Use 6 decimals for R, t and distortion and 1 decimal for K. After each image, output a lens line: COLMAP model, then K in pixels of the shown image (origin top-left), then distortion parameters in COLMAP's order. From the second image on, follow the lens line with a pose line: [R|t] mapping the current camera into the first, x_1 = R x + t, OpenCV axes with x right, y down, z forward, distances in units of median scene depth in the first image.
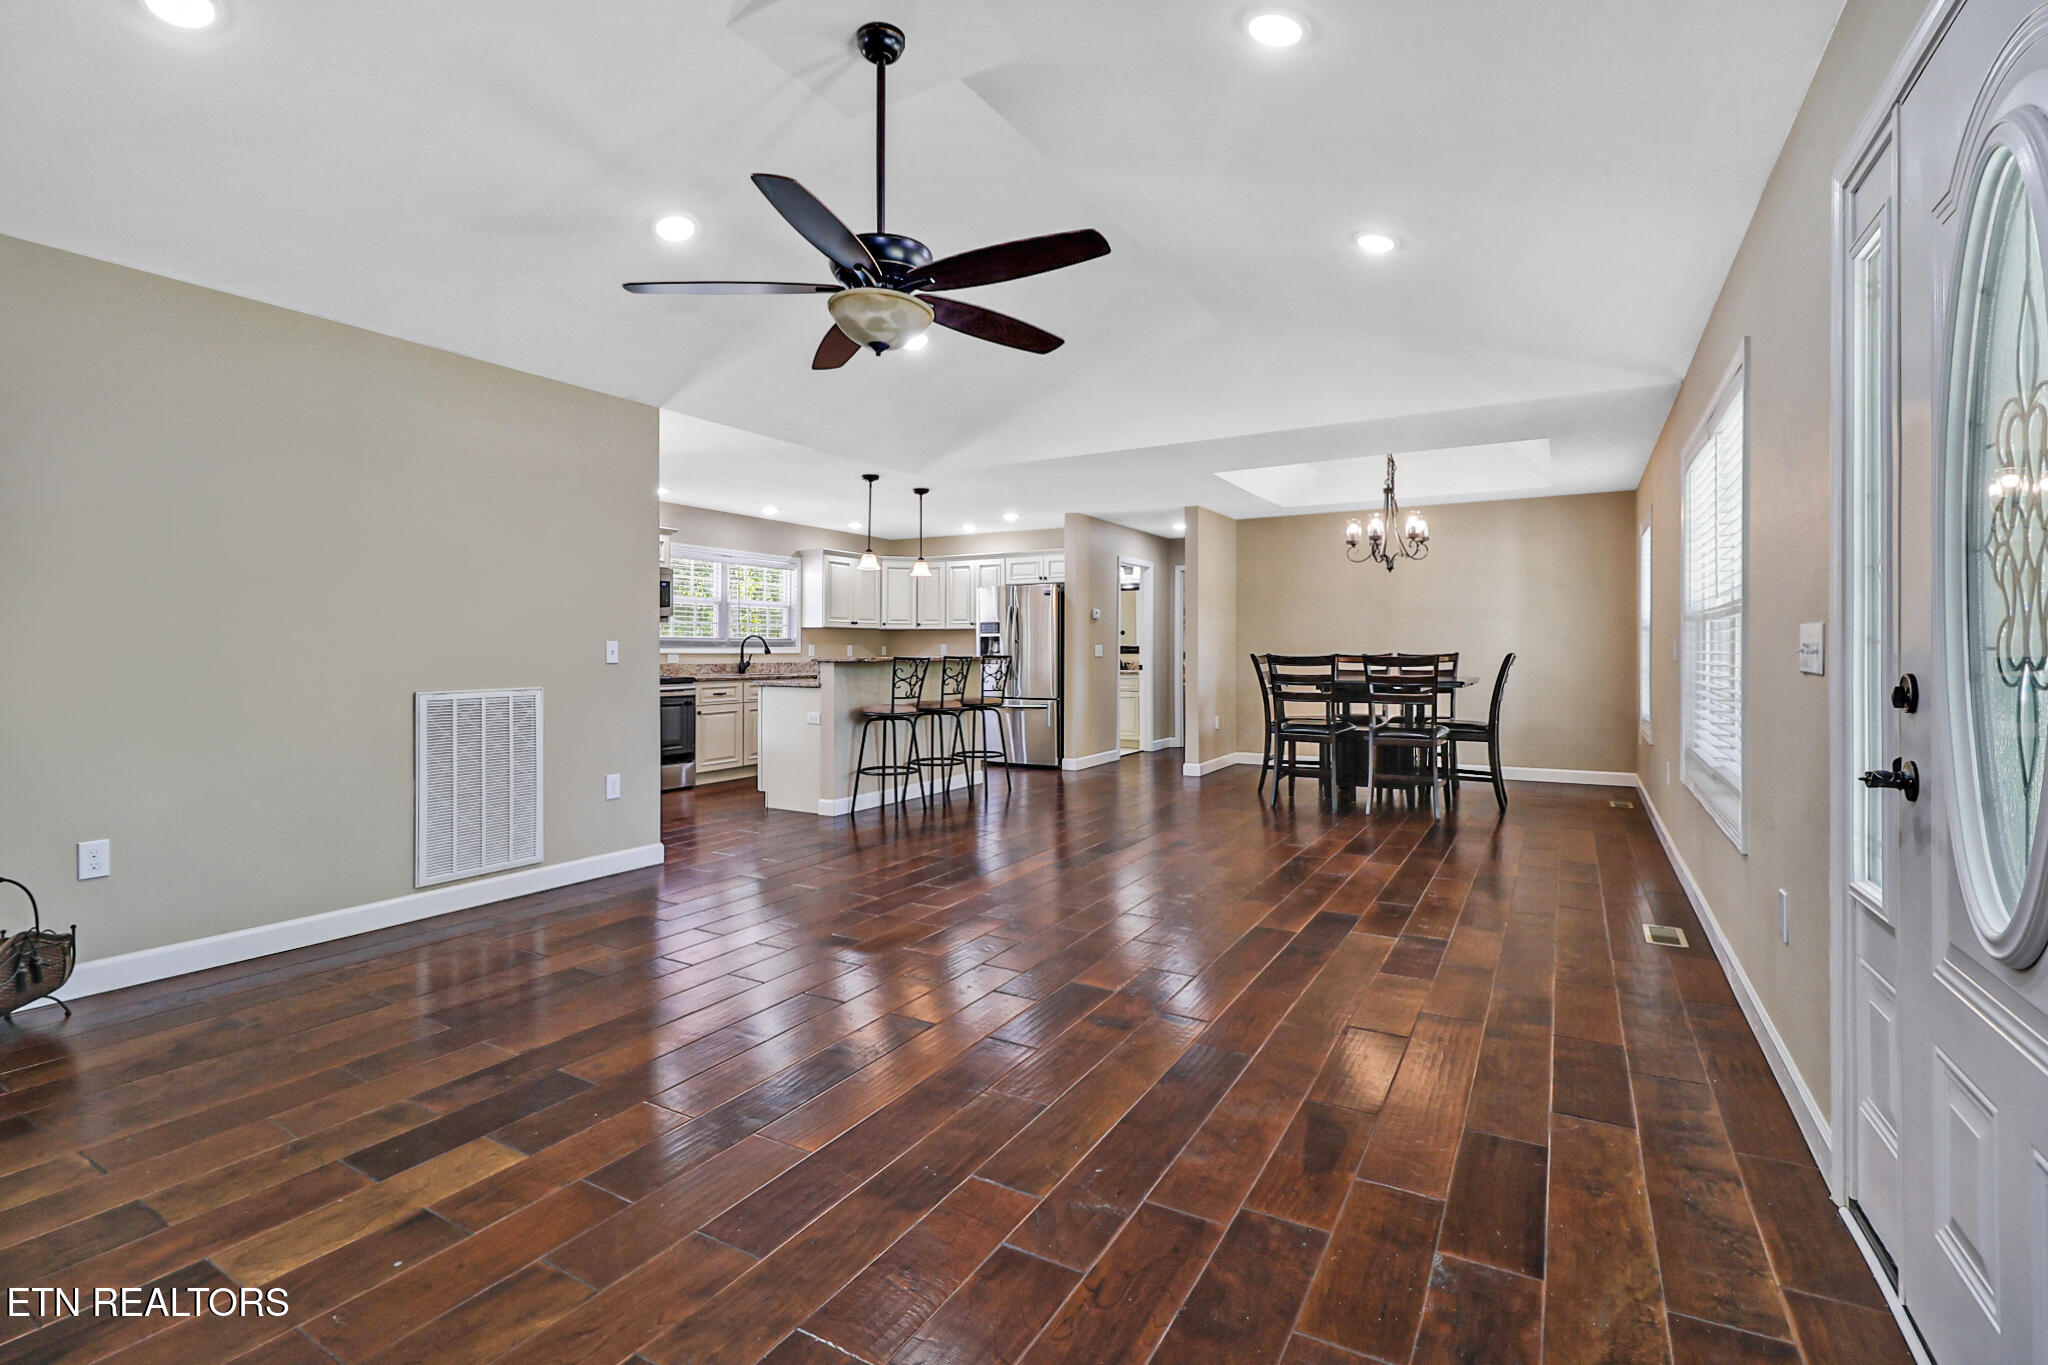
lens RADIAL K [[945.7, 0, 973.5], [0, 945.7, 648.5], [0, 0, 1]] dist [-0.016144, 0.000148]
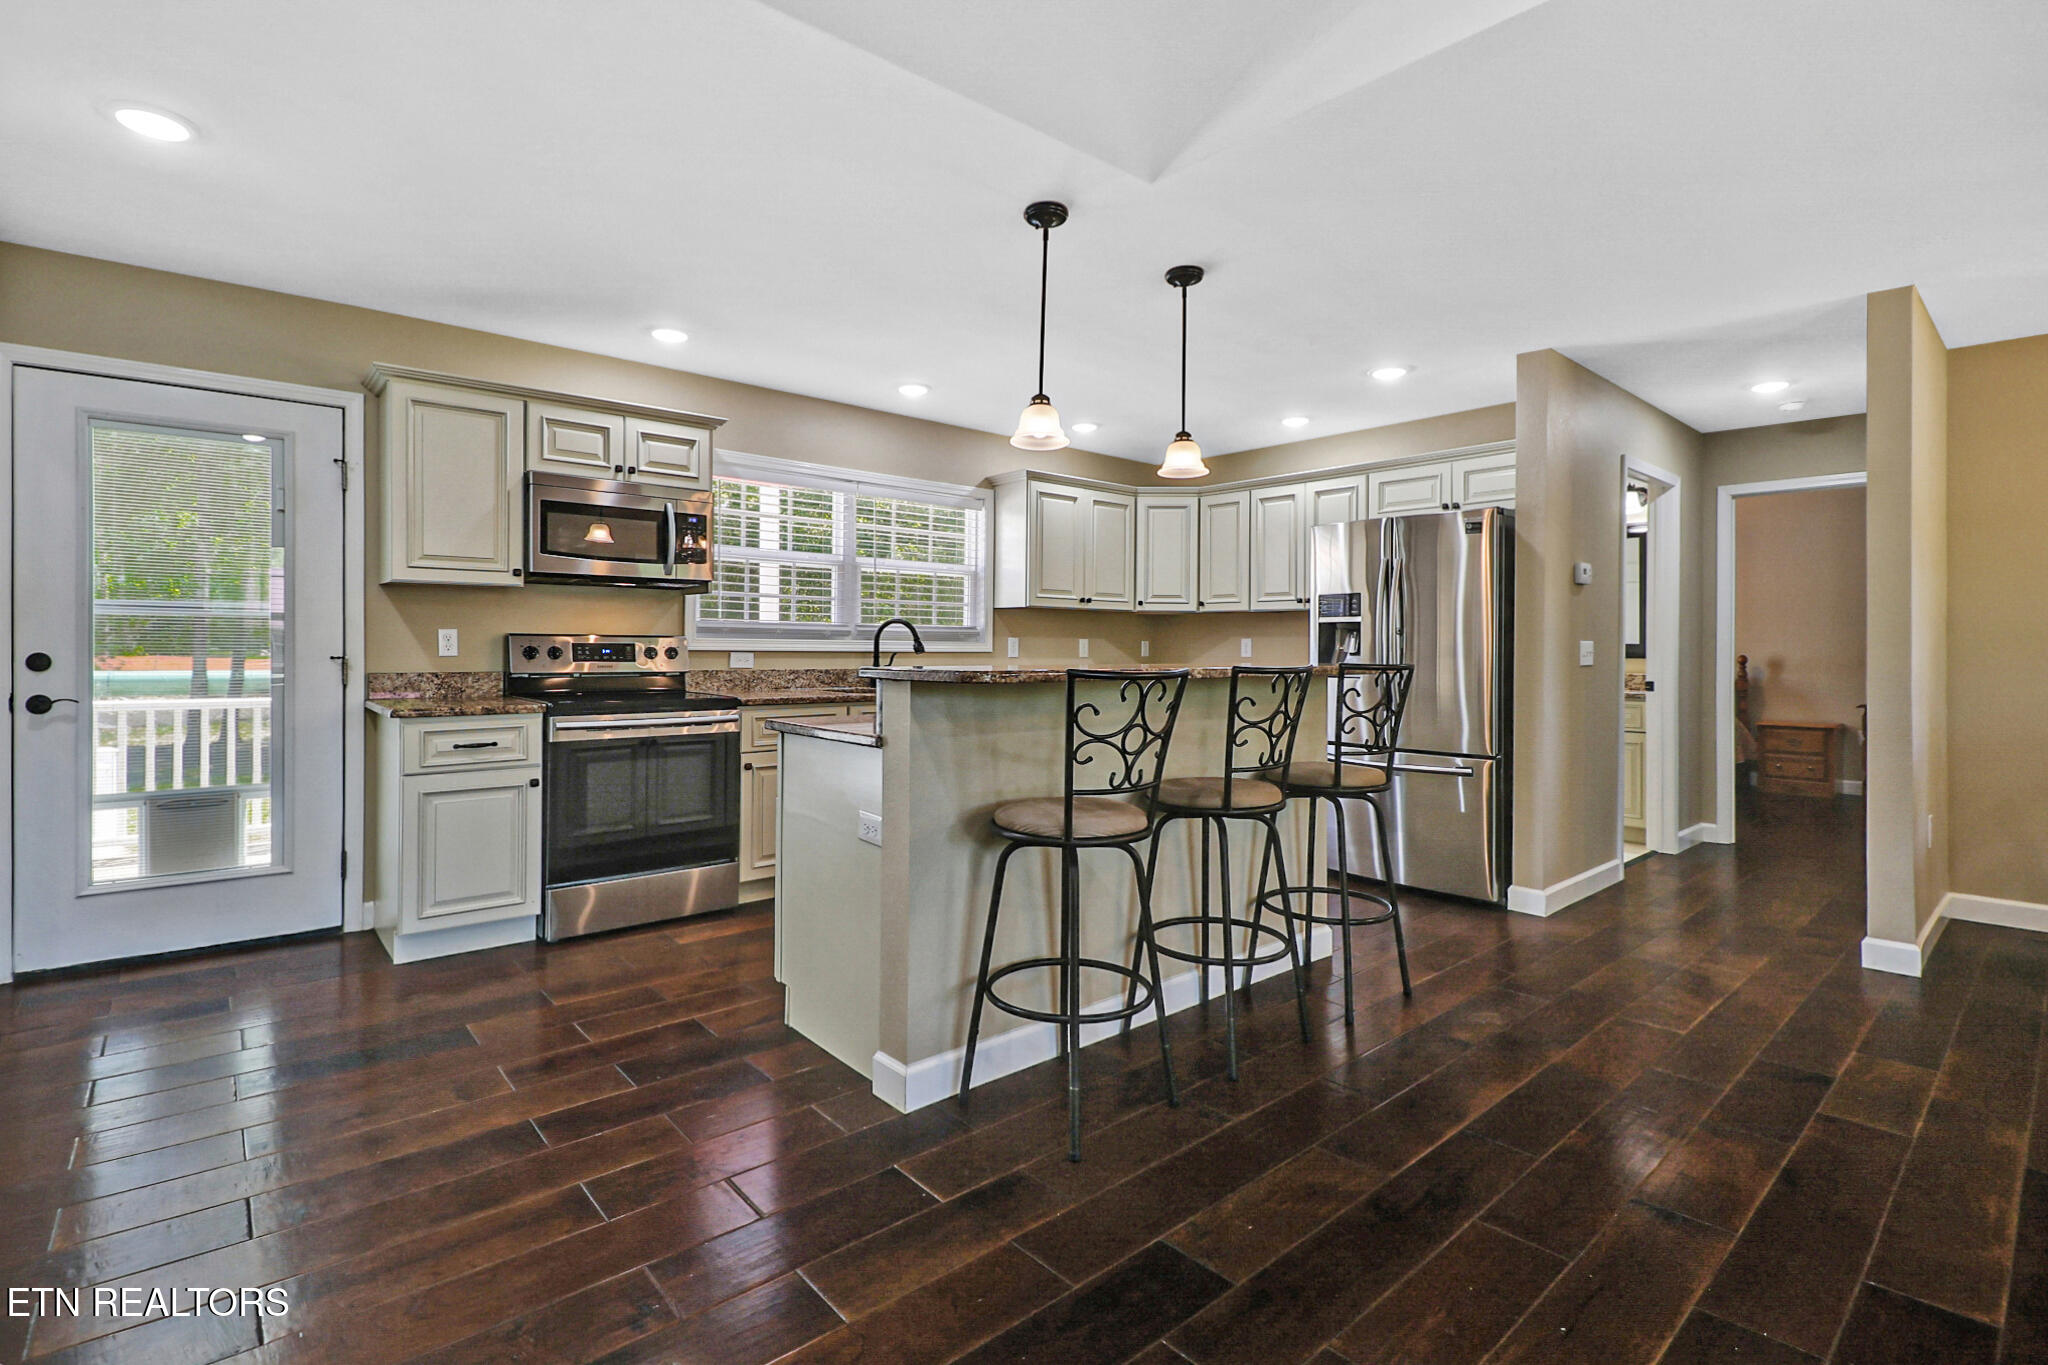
lens RADIAL K [[945.7, 0, 973.5], [0, 945.7, 648.5], [0, 0, 1]] dist [-0.016144, 0.000148]
pose [[0.948394, 0.007695, -0.317002, -0.008202], [-0.006639, 0.999968, 0.004411, 0.000438], [0.317026, -0.002079, 0.948414, 0.482124]]
